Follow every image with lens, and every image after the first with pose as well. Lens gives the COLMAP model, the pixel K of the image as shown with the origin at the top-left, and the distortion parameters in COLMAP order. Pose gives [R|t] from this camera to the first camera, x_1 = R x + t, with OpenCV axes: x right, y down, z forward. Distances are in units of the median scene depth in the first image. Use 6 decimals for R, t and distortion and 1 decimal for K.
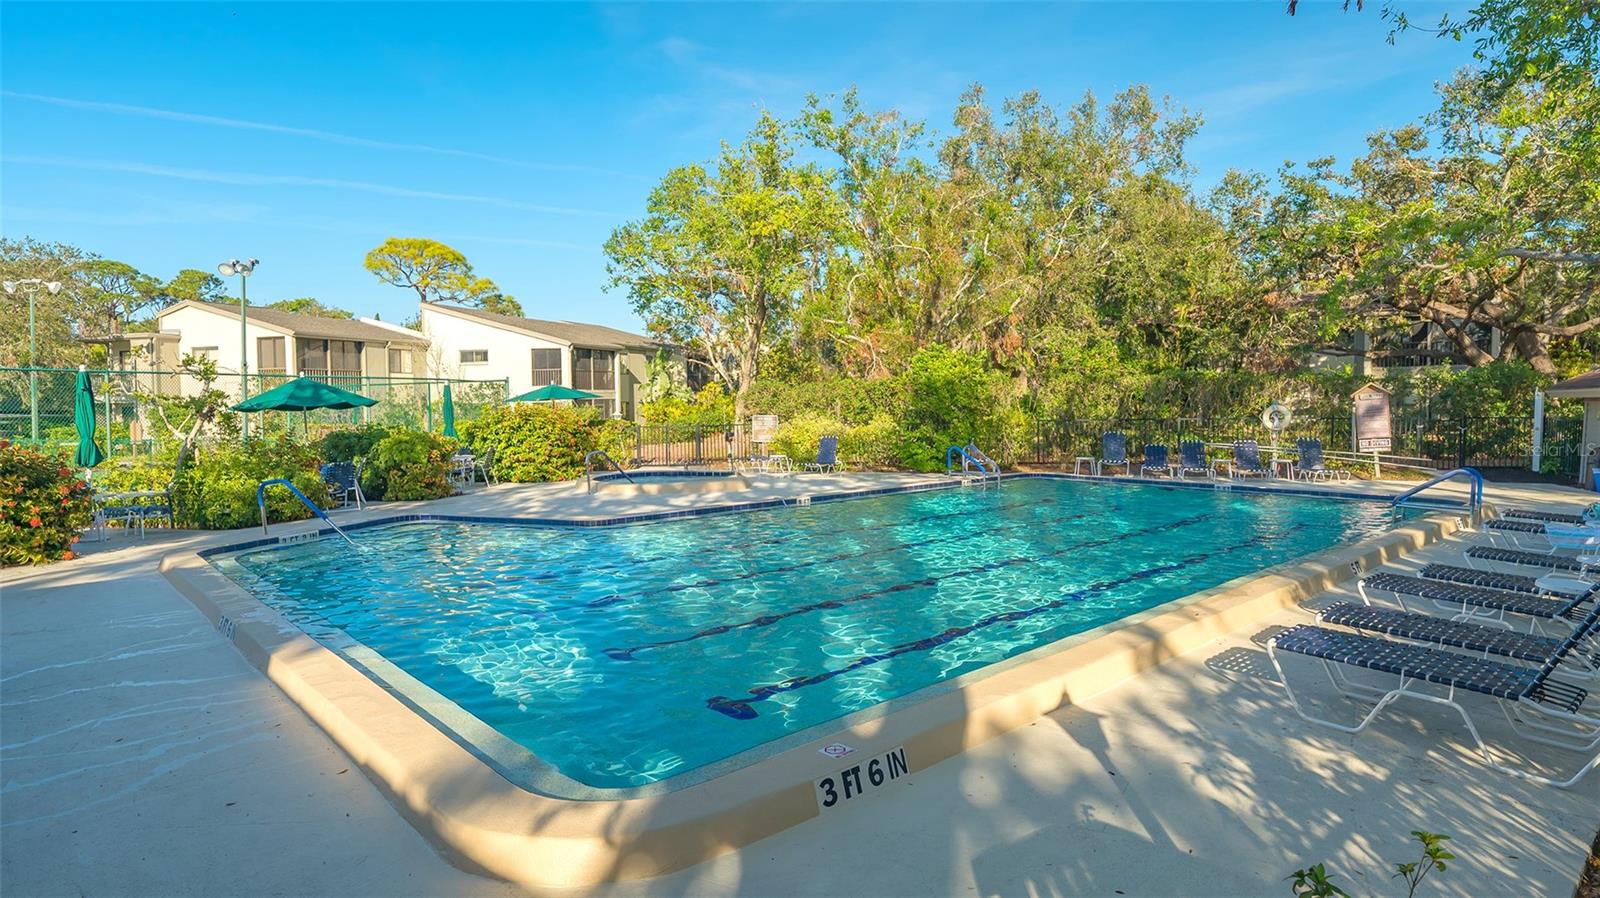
lens RADIAL K [[881.1, 0, 800.0], [0, 881.1, 449.0], [0, 0, 1]] dist [0.000268, 0.000095]
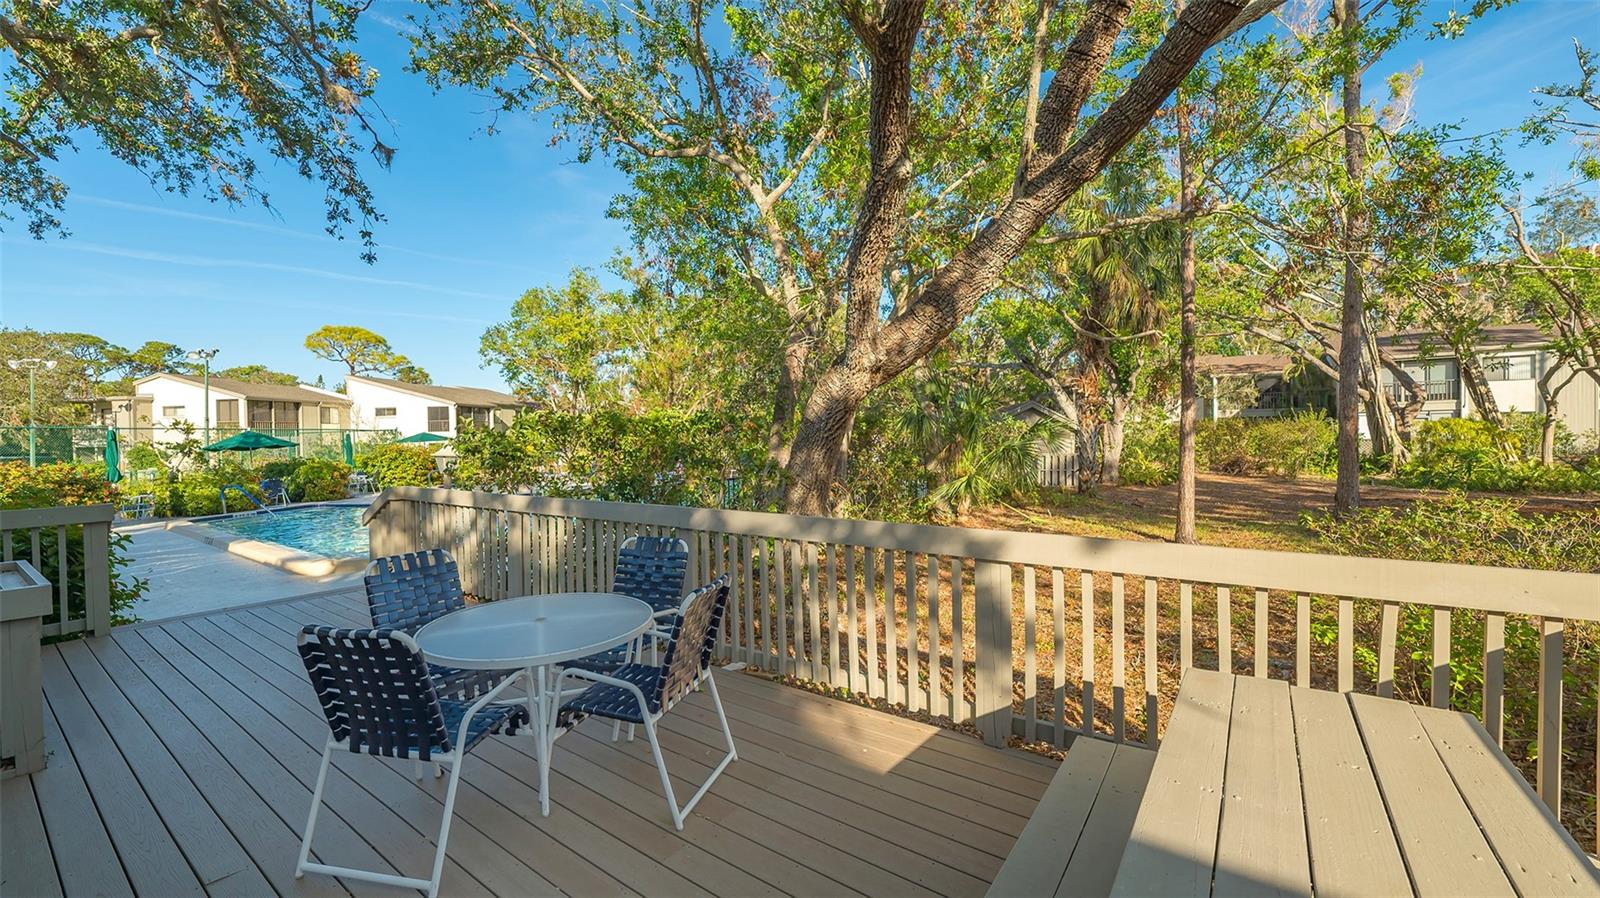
lens RADIAL K [[649.3, 0, 800.0], [0, 649.3, 449.0], [0, 0, 1]] dist [-0.002558, -0.000350]
pose [[0.982775, -0.013801, 0.184290, 0.116427], [0.020709, 0.999151, -0.035611, 0.009762], [-0.183642, 0.038814, 0.982227, -0.197501]]
